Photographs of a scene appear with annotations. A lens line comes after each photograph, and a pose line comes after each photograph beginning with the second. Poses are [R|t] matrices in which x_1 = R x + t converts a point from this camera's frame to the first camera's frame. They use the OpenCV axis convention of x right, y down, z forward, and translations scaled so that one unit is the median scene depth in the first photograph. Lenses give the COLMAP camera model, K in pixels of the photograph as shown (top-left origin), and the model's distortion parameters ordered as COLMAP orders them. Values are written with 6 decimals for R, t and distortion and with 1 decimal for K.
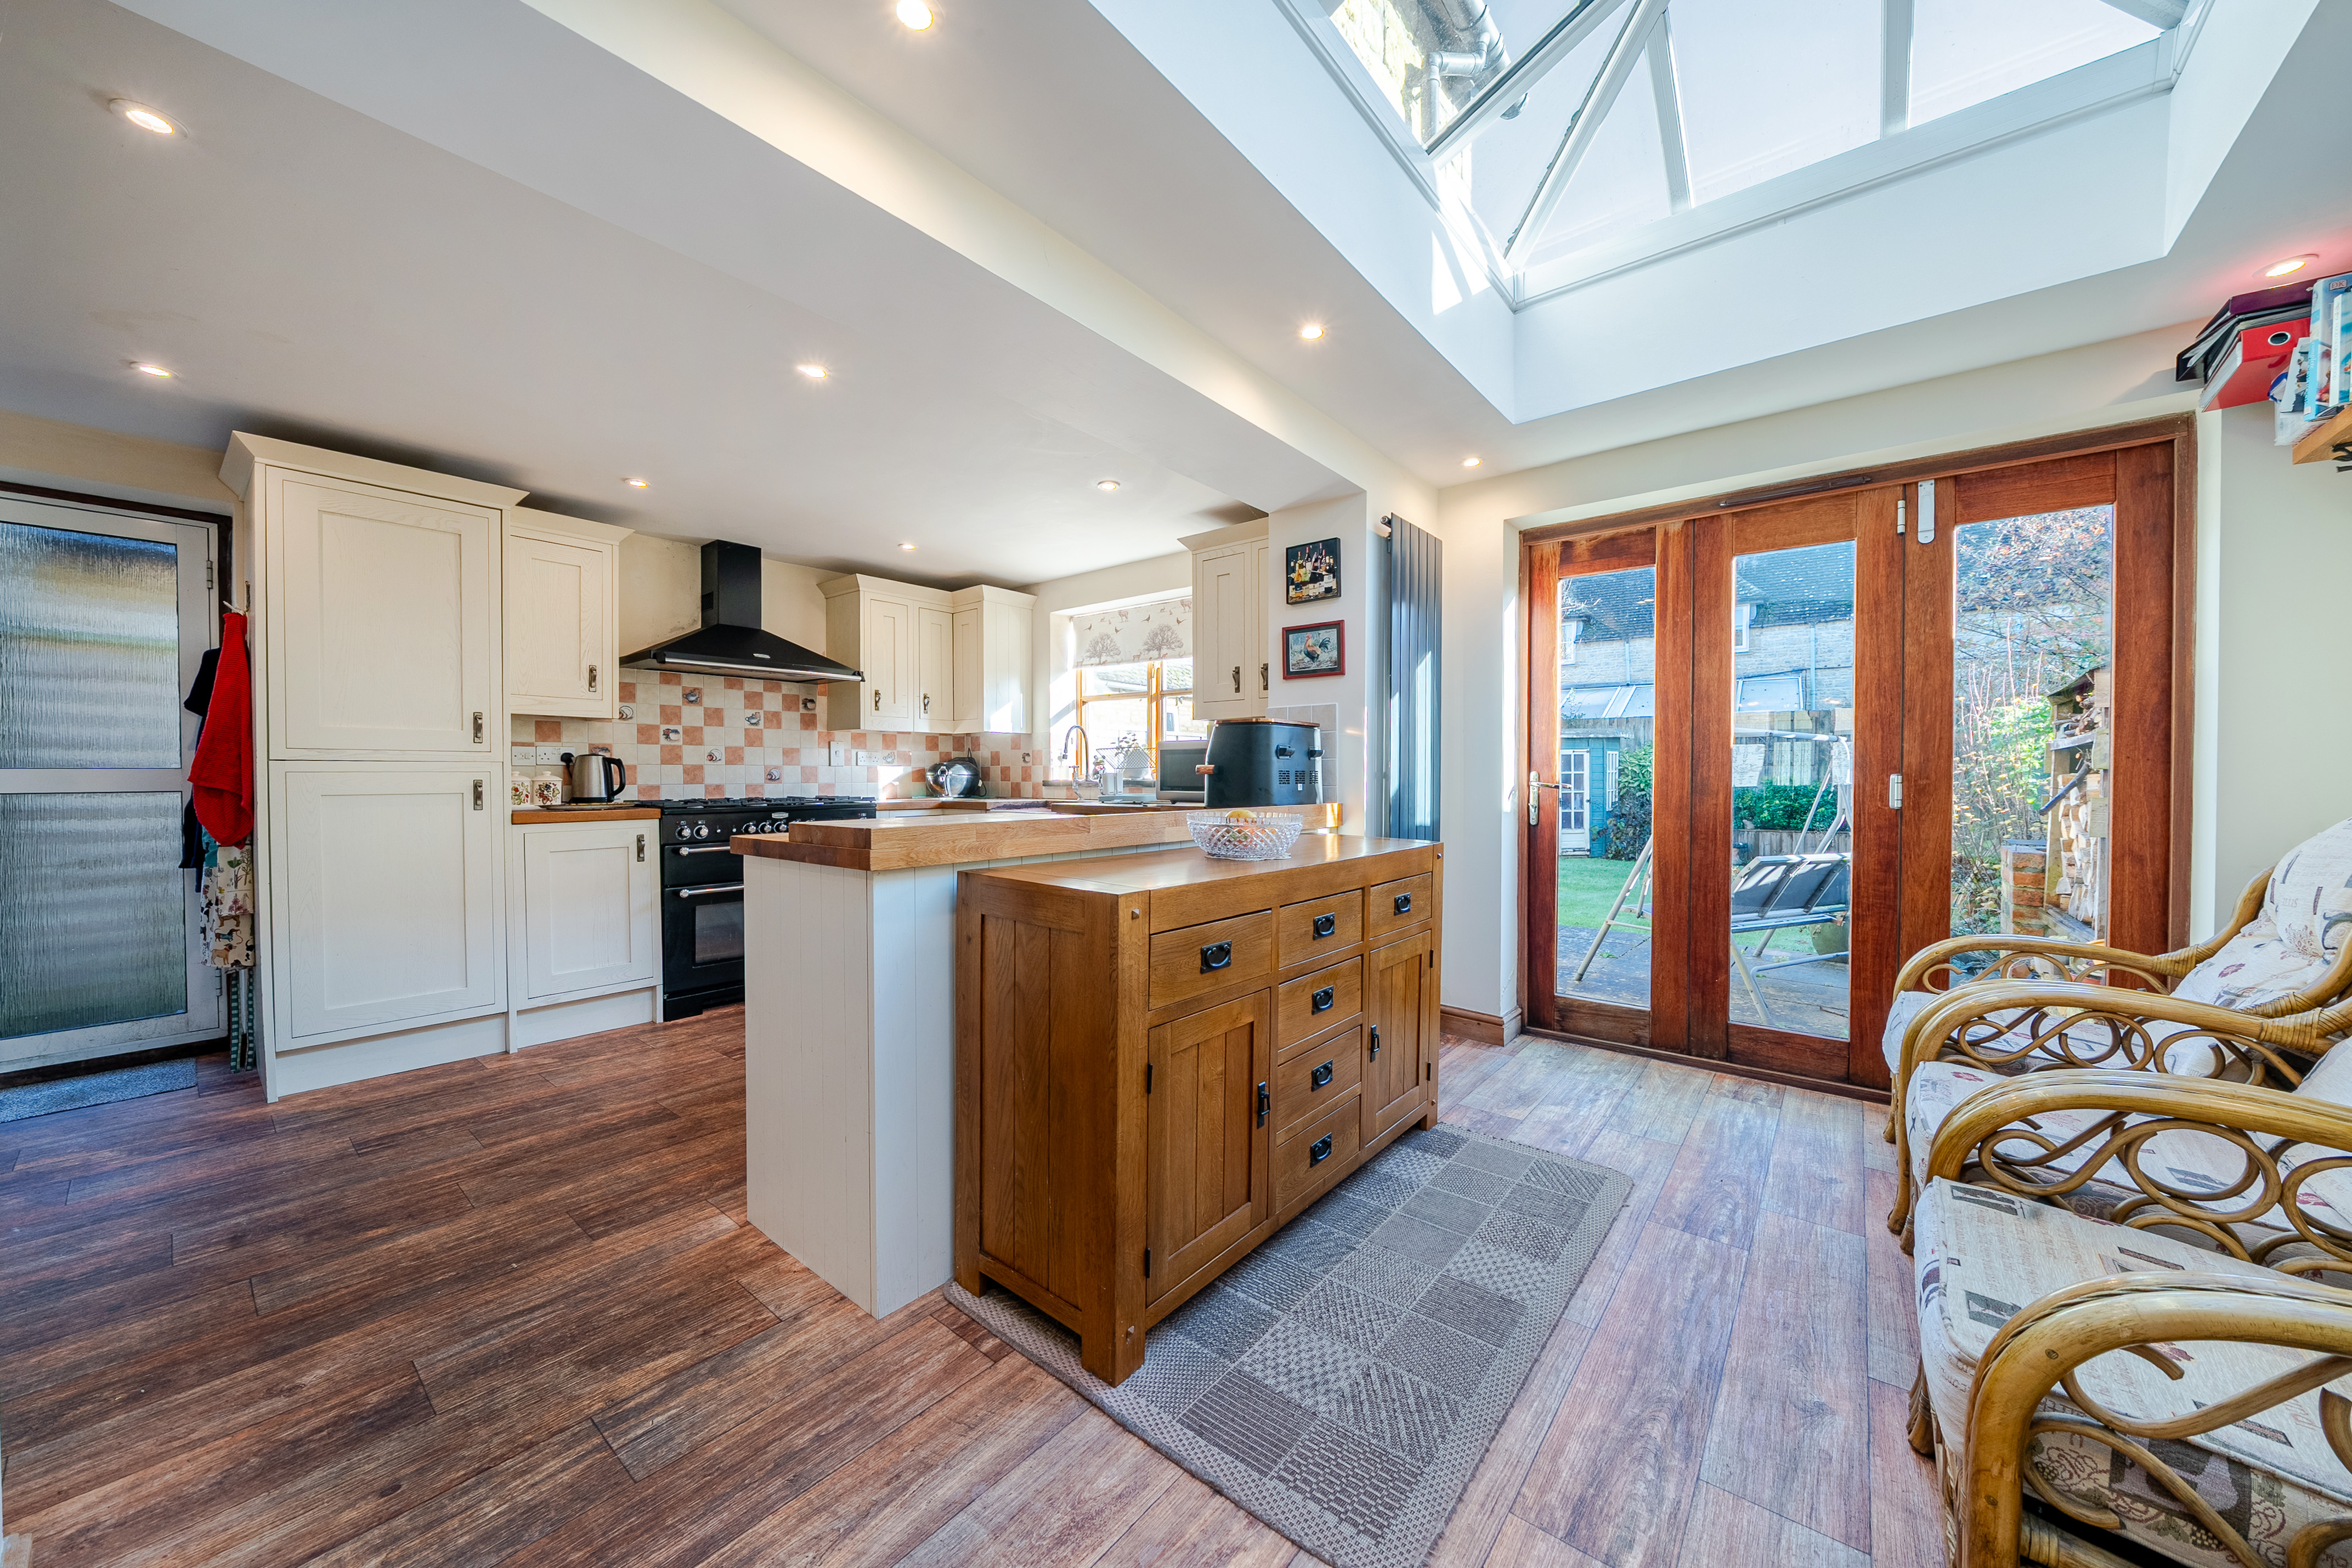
lens RADIAL K [[827.8, 0, 1151.5], [0, 827.8, 784.6], [0, 0, 1]] dist [-0.006587, 0.000320]
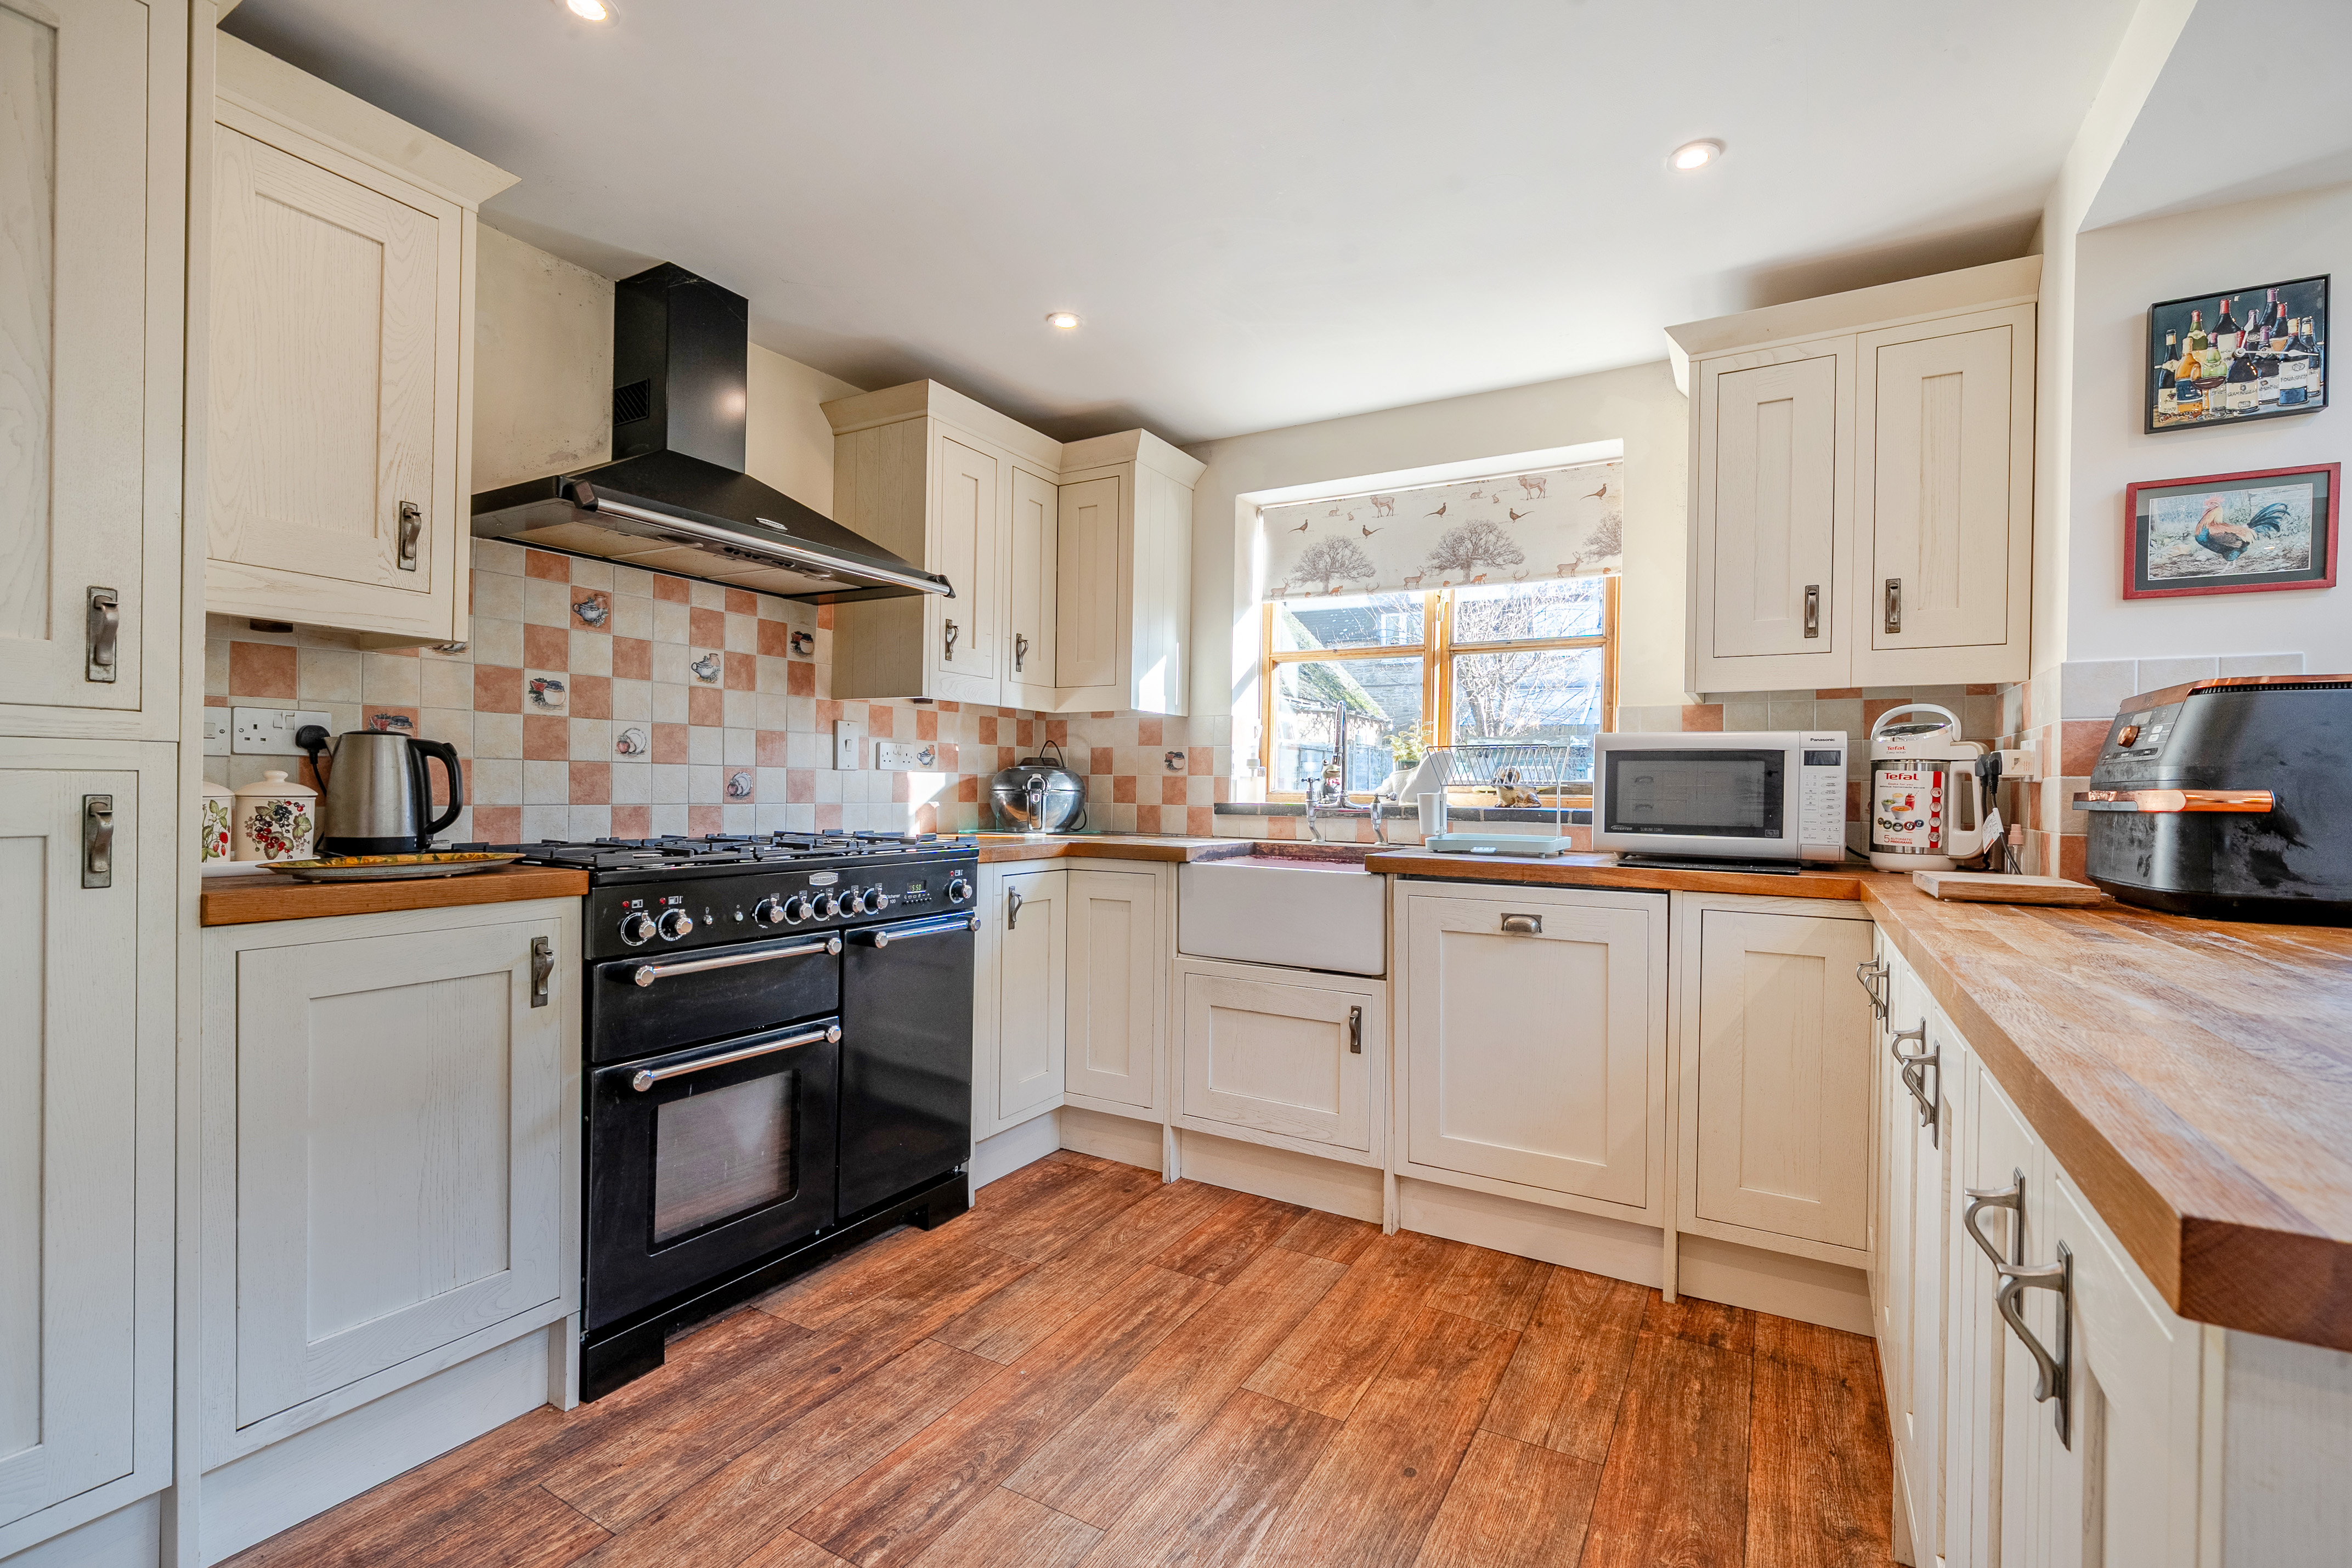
lens RADIAL K [[1053.4, 0, 1119.7], [0, 1053.4, 789.7], [0, 0, 1]] dist [0.000367, -0.000068]
pose [[0.989462, 0.016341, 0.143870, -0.437190], [-0.015010, 0.999834, -0.010331, -0.008886], [-0.144015, 0.008063, 0.989543, 0.485226]]
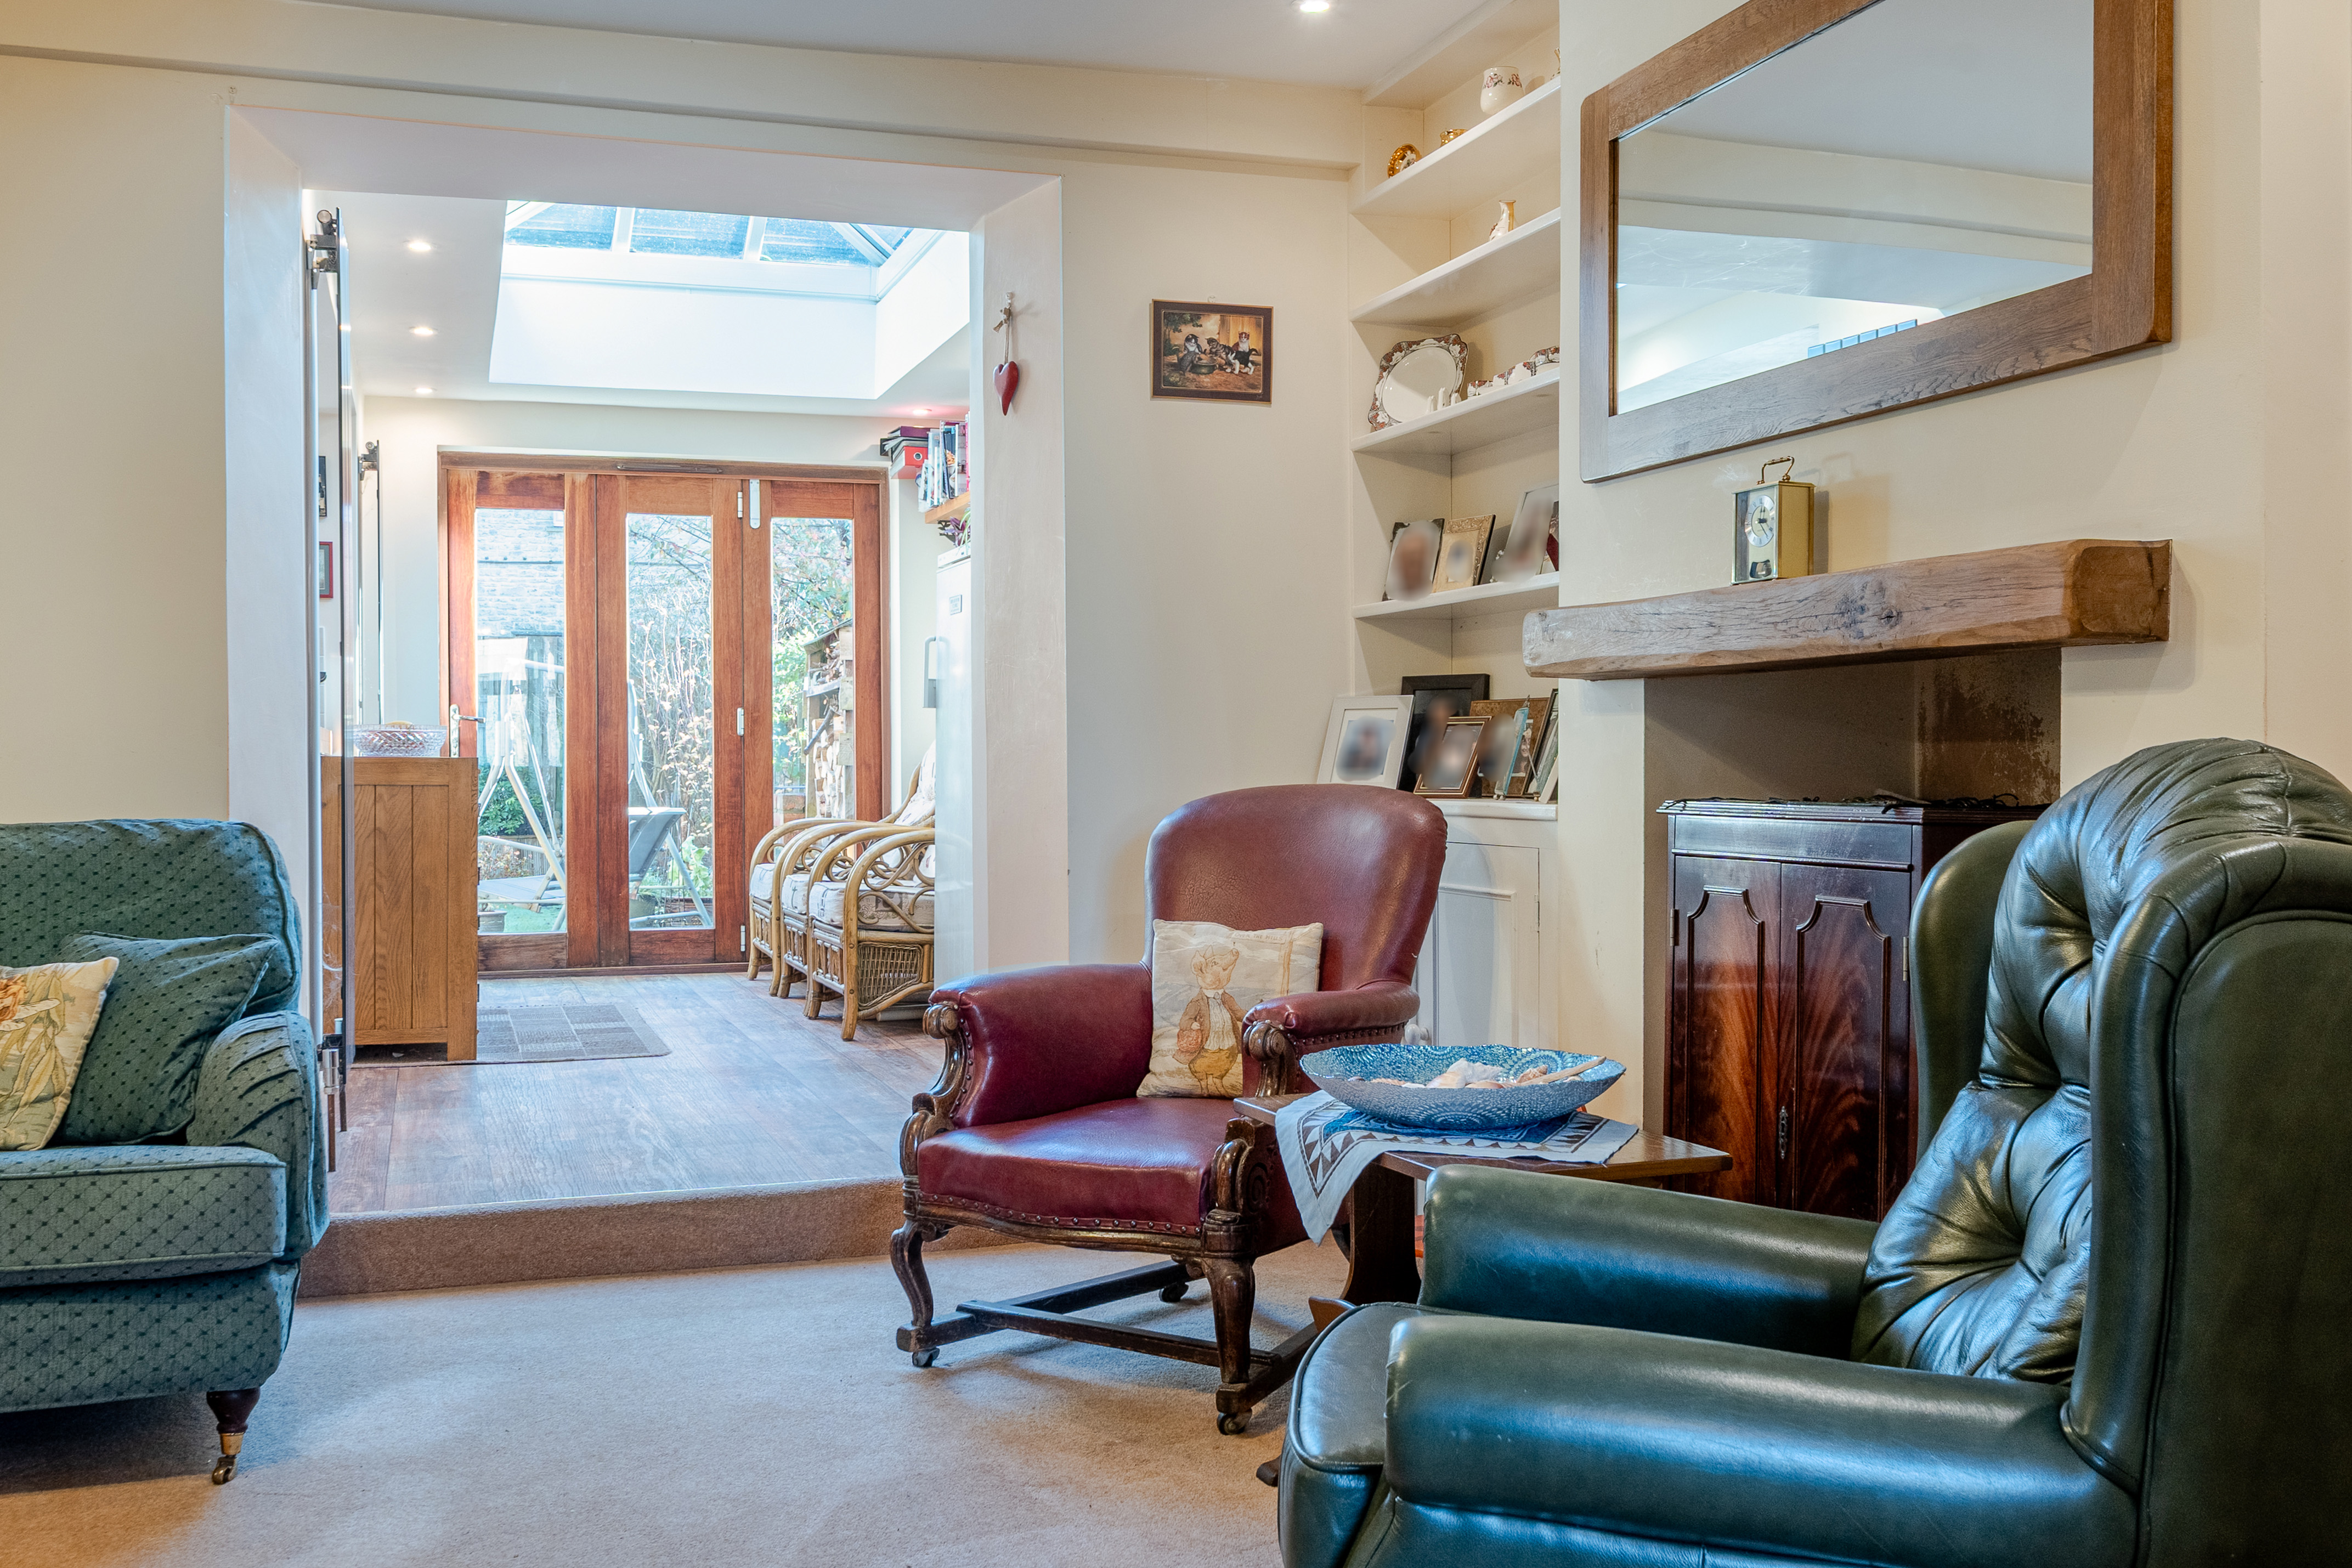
lens RADIAL K [[2208.3, 0, 1180.4], [0, 2208.3, 757.2], [0, 0, 1]] dist [0.072876, -0.006191]
pose [[0.514796, -0.002408, 0.857309, -1.348616], [0.017829, 0.999810, -0.007898, 0.081947], [-0.857127, 0.019350, 0.514741, -1.074790]]
